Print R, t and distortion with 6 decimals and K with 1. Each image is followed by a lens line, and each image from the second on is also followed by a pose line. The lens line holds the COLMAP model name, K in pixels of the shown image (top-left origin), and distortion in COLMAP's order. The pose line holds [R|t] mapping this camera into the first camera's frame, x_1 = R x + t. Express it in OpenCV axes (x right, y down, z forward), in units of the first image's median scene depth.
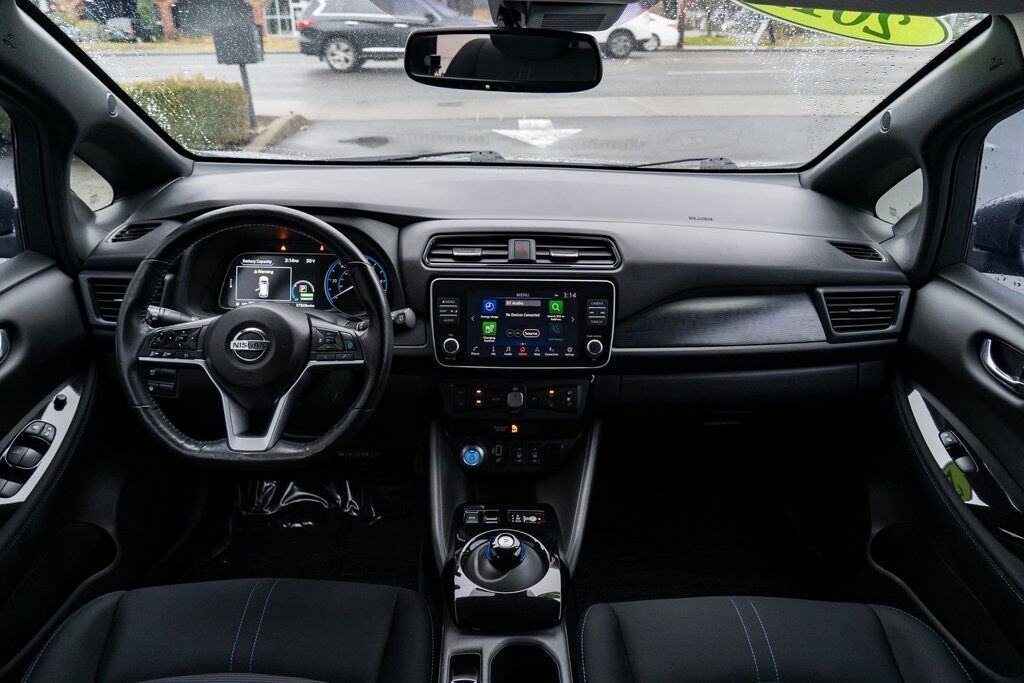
lens RADIAL K [[699.6, 0, 514.7], [0, 699.6, 351.4], [0, 0, 1]] dist [-0.026513, 0.018957]
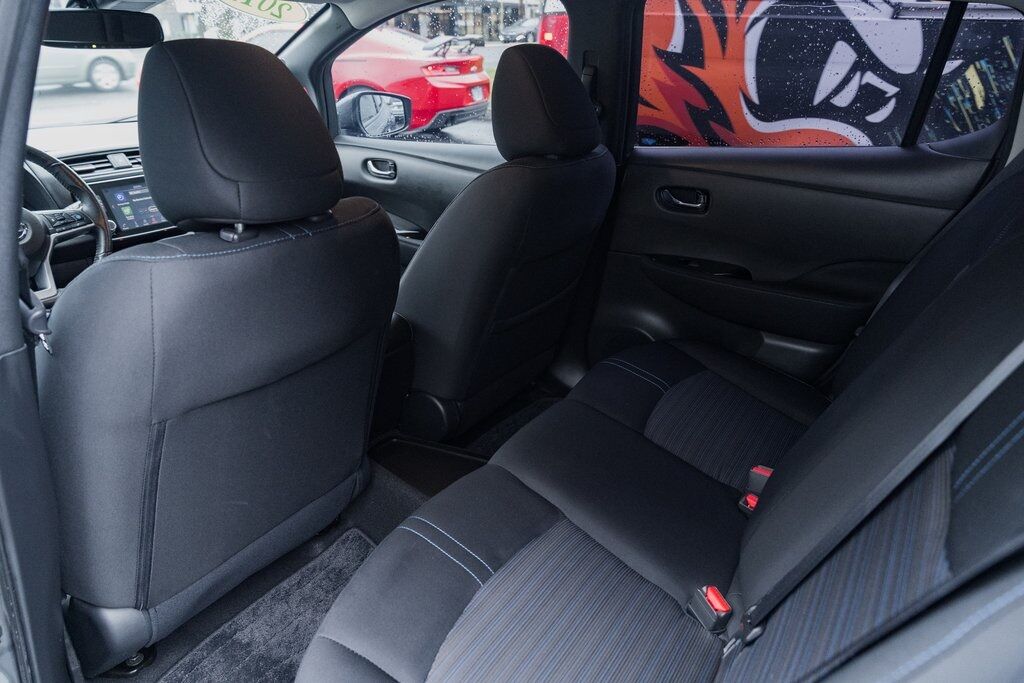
lens RADIAL K [[699.6, 0, 515.4], [0, 699.6, 360.0], [0, 0, 1]] dist [-0.026513, 0.018957]
pose [[0.558625, -0.358801, 0.747797, -0.786272], [0.360300, 0.917056, 0.170860, 0.301634], [-0.747076, 0.173984, 0.641566, -0.527218]]
